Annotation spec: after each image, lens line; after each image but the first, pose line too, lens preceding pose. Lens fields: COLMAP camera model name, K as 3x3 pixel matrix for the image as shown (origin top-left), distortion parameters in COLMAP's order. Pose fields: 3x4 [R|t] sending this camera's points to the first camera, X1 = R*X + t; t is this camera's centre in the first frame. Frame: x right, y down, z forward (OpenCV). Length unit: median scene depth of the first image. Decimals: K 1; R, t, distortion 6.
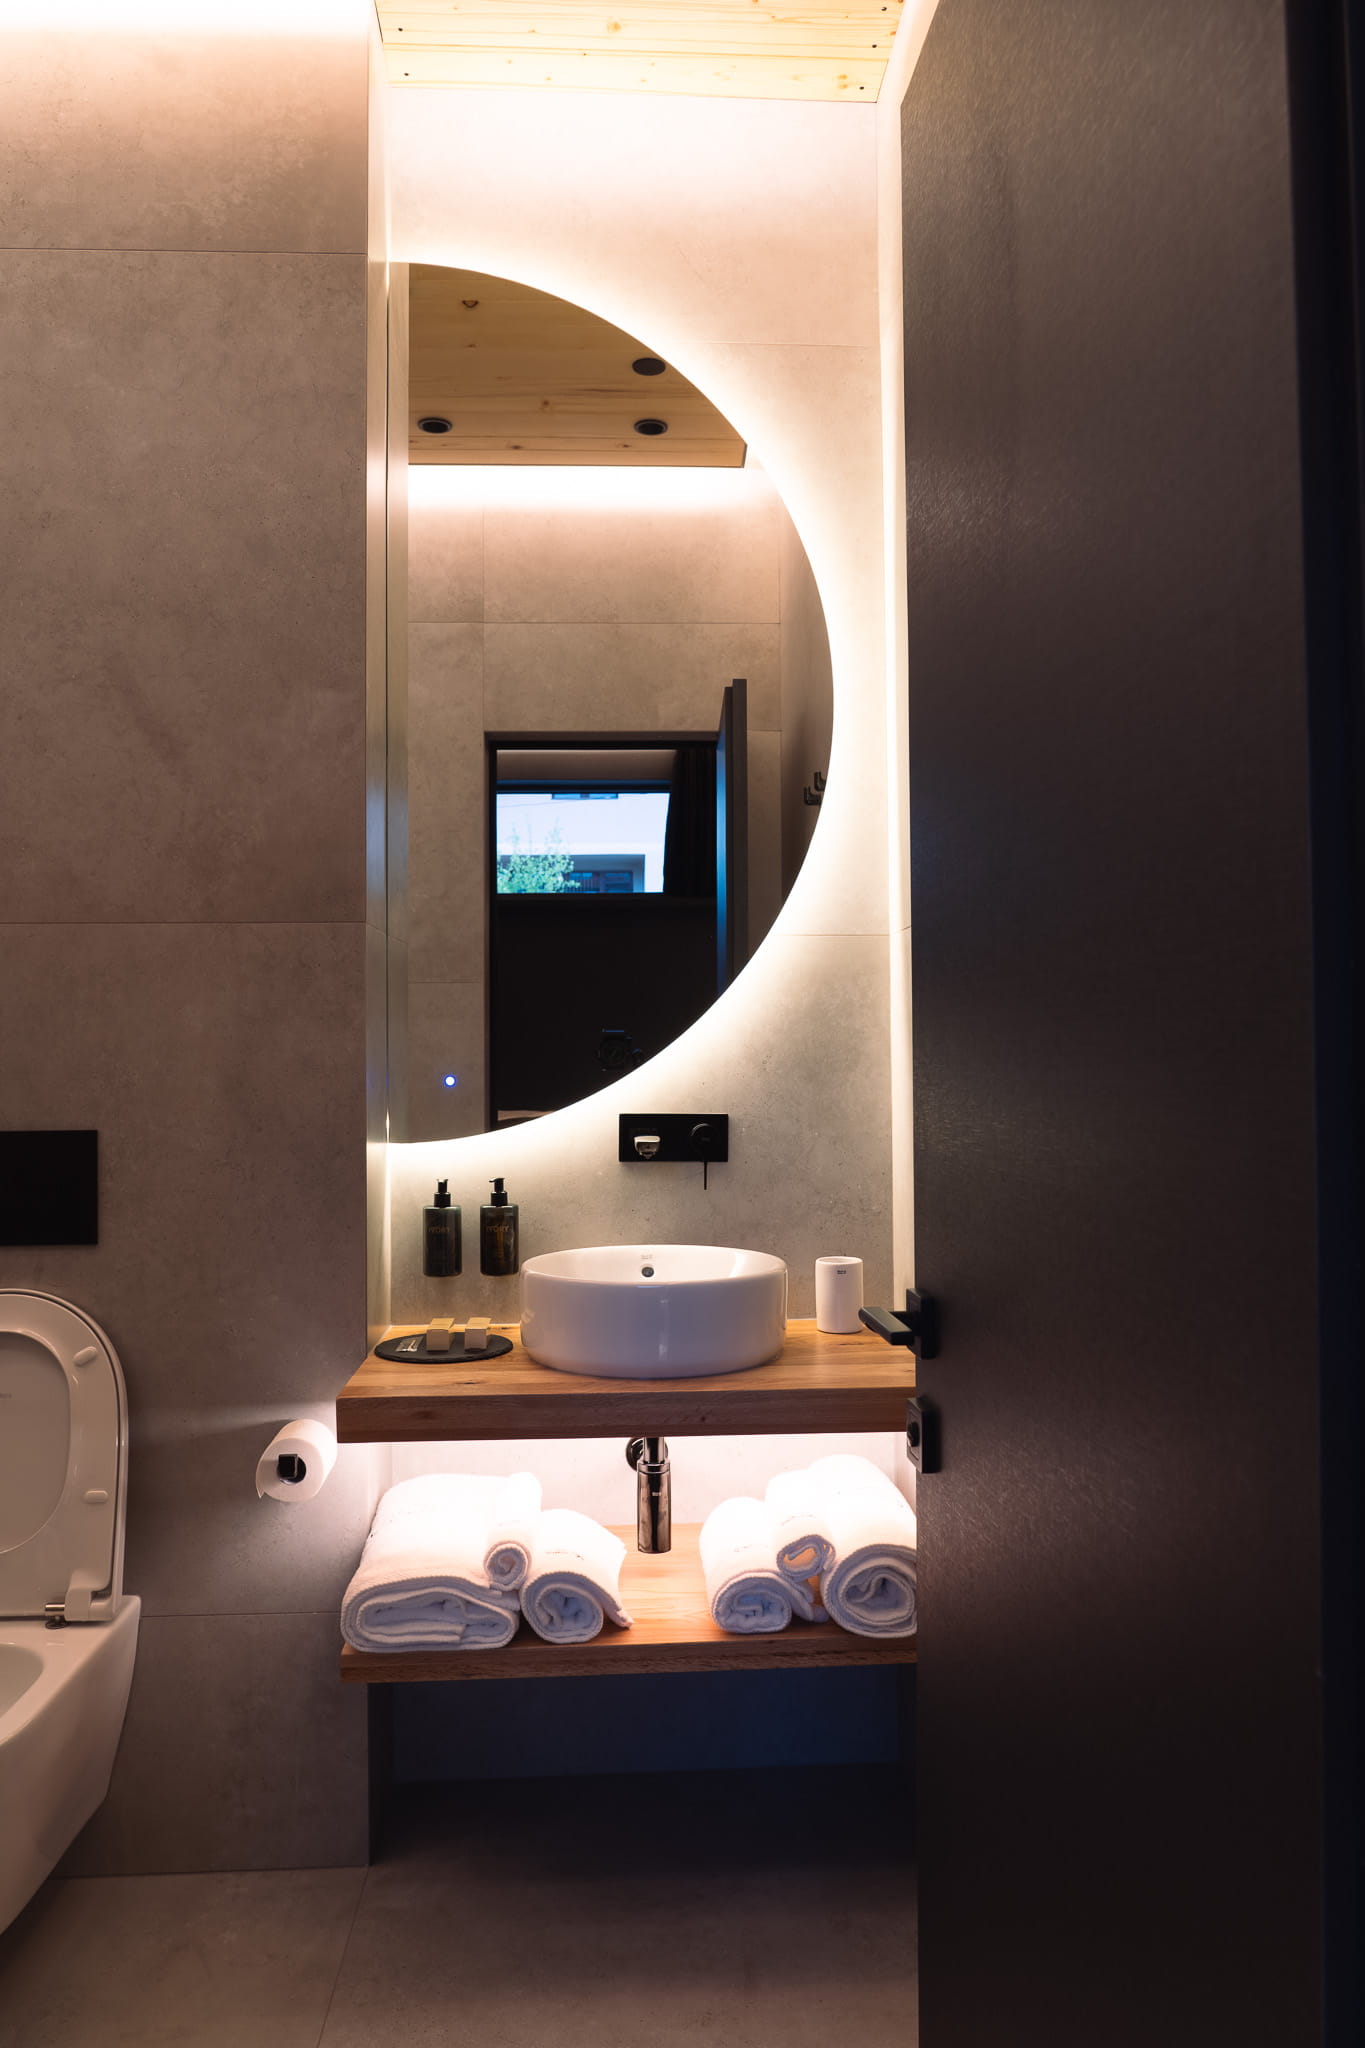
lens RADIAL K [[1371.9, 0, 682.5], [0, 1371.9, 1024.0], [0, 0, 1]] dist [-0.031801, 0.003941]
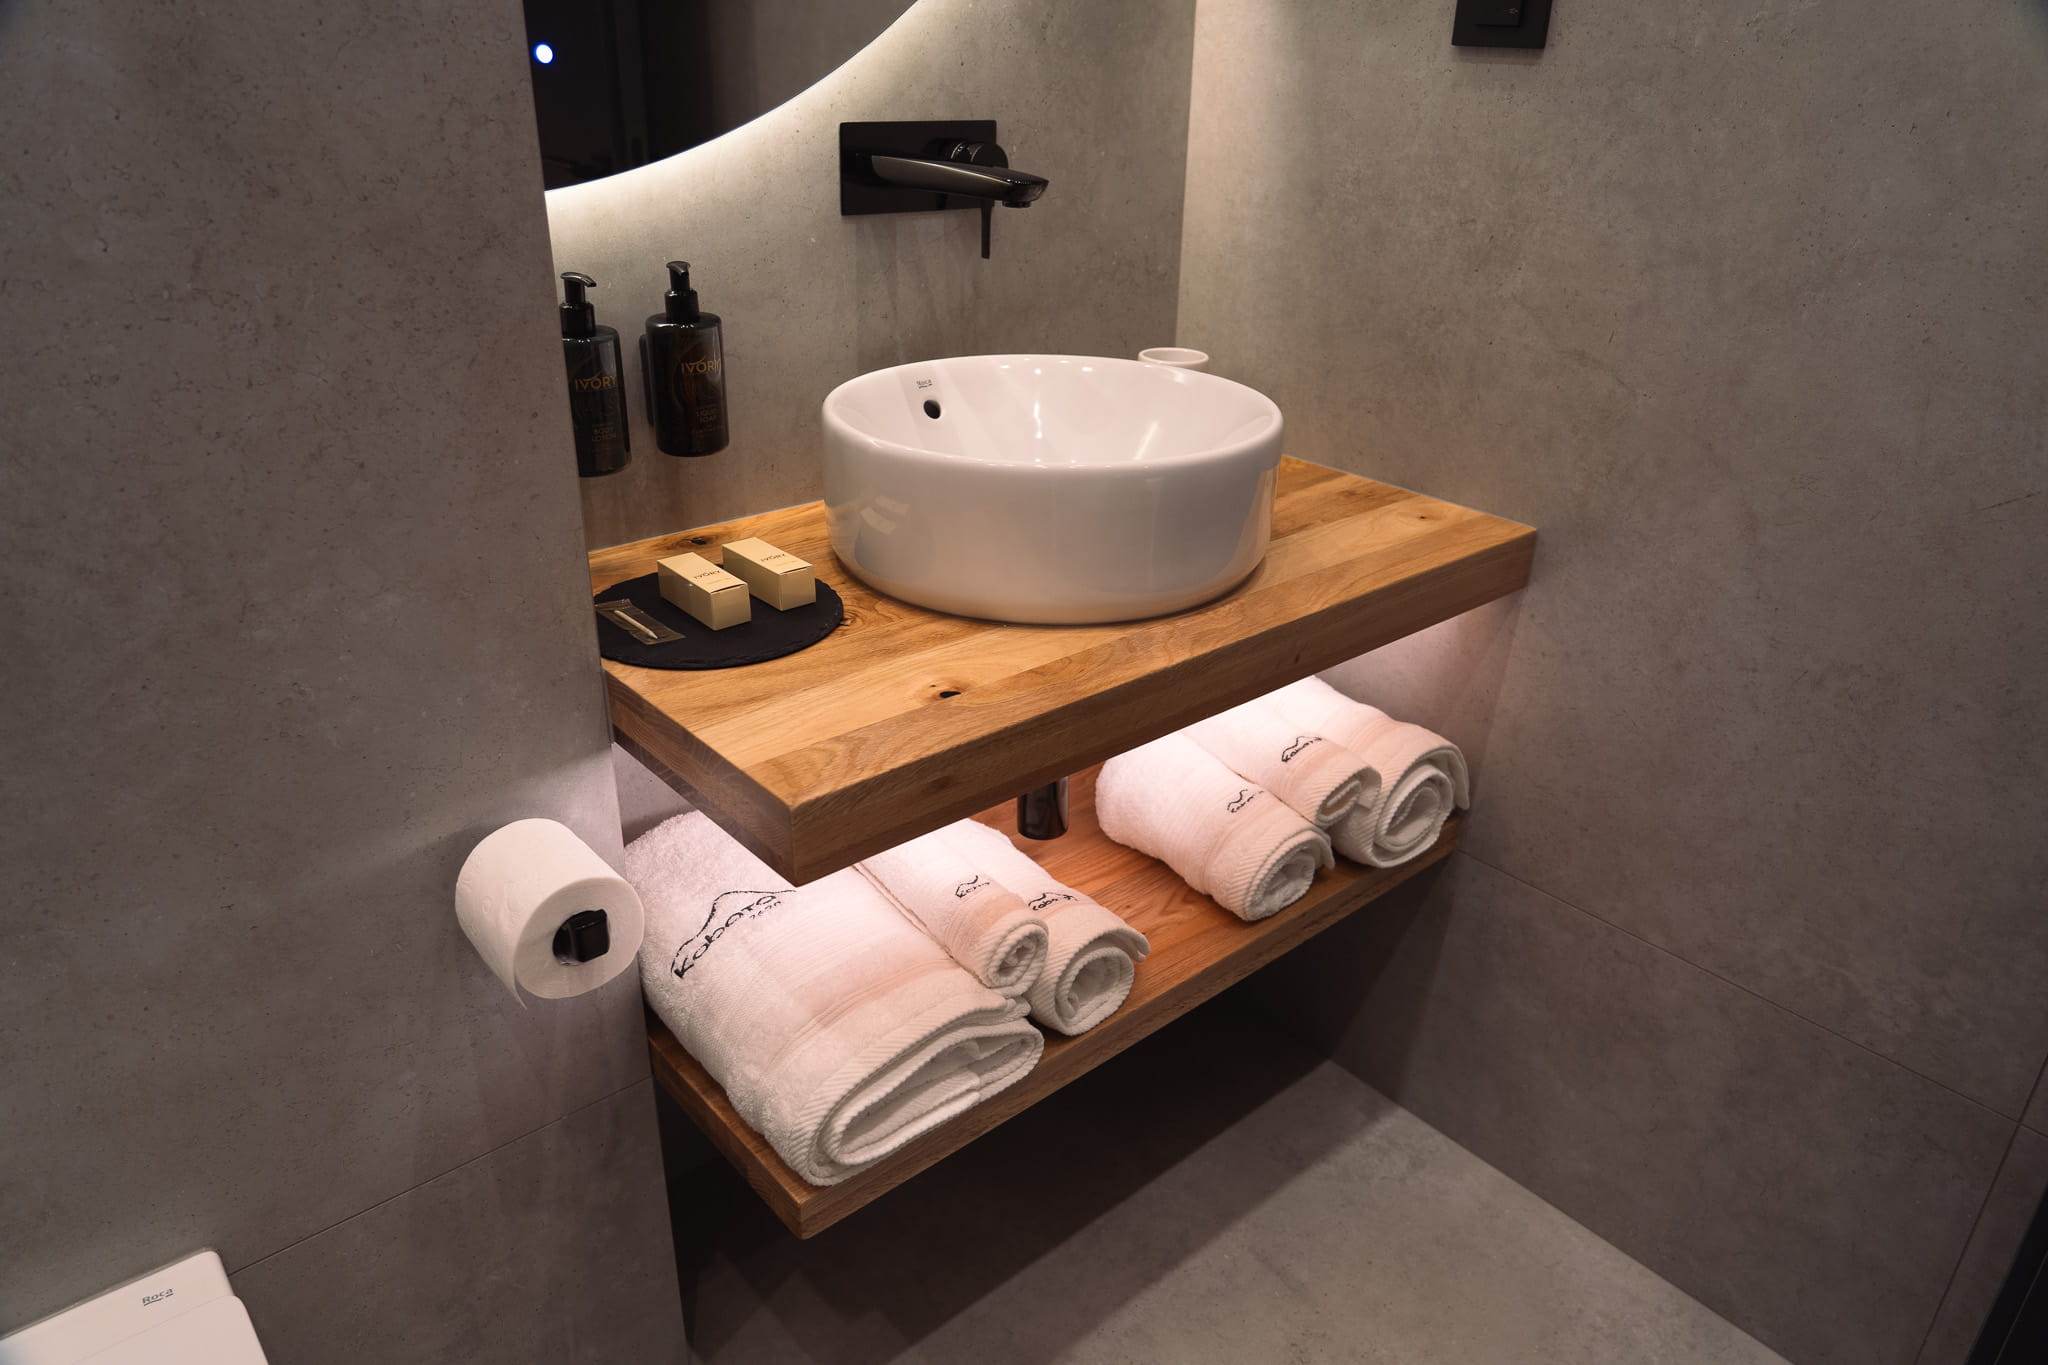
lens RADIAL K [[1371.9, 0, 1024.0], [0, 1371.9, 682.5], [0, 0, 1]] dist [-0.031801, 0.003941]
pose [[0.795363, -0.240599, 0.556336, -0.349765], [-0.039665, 0.895217, 0.443862, 0.022136], [-0.604834, -0.375099, 0.702479, 0.512898]]
